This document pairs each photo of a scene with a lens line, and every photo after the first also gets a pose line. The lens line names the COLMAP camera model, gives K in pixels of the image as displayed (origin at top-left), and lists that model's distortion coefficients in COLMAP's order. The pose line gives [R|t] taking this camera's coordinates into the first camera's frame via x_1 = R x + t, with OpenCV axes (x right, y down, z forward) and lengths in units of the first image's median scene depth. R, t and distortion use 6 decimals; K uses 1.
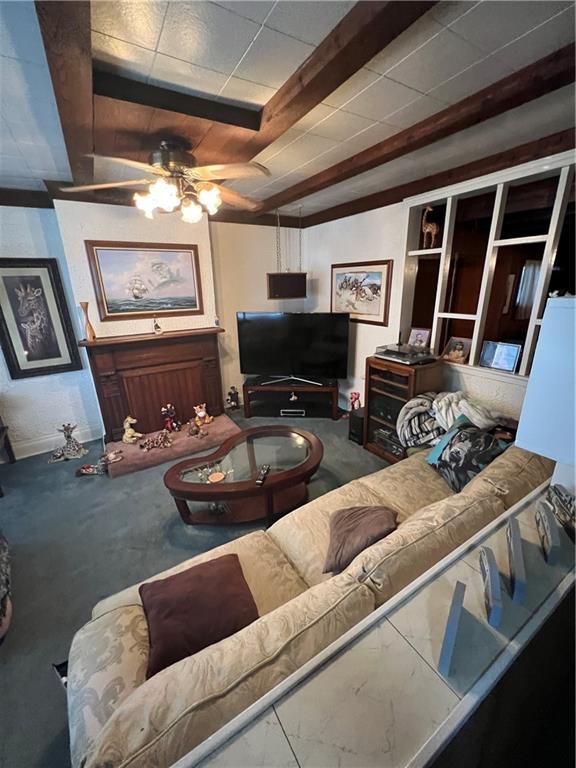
lens RADIAL K [[308.1, 0, 286.4], [0, 308.1, 383.3], [0, 0, 1]] dist [0.003017, 0.000751]
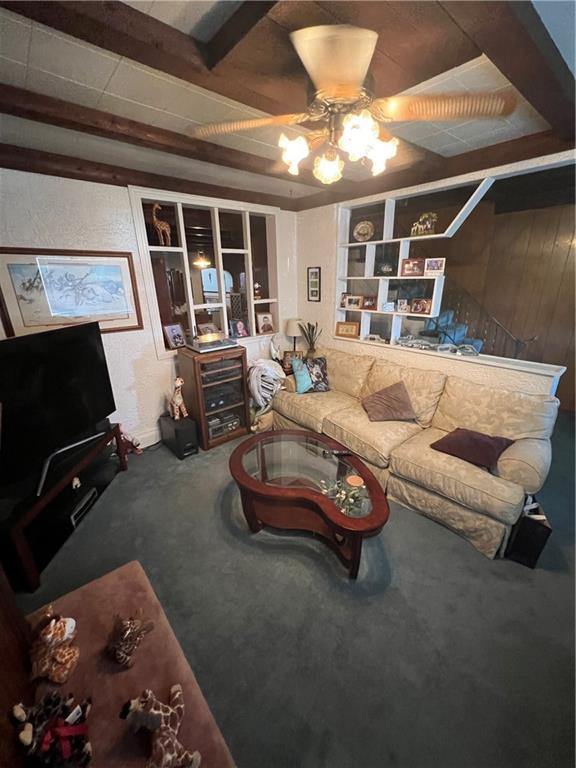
lens RADIAL K [[308.1, 0, 285.1], [0, 308.1, 384.9], [0, 0, 1]] dist [0.003017, 0.000751]
pose [[-0.157884, -0.296223, 0.941979, -0.720742], [0.330235, 0.883177, 0.333082, -0.238106], [-0.930601, 0.363663, -0.041616, 0.841005]]
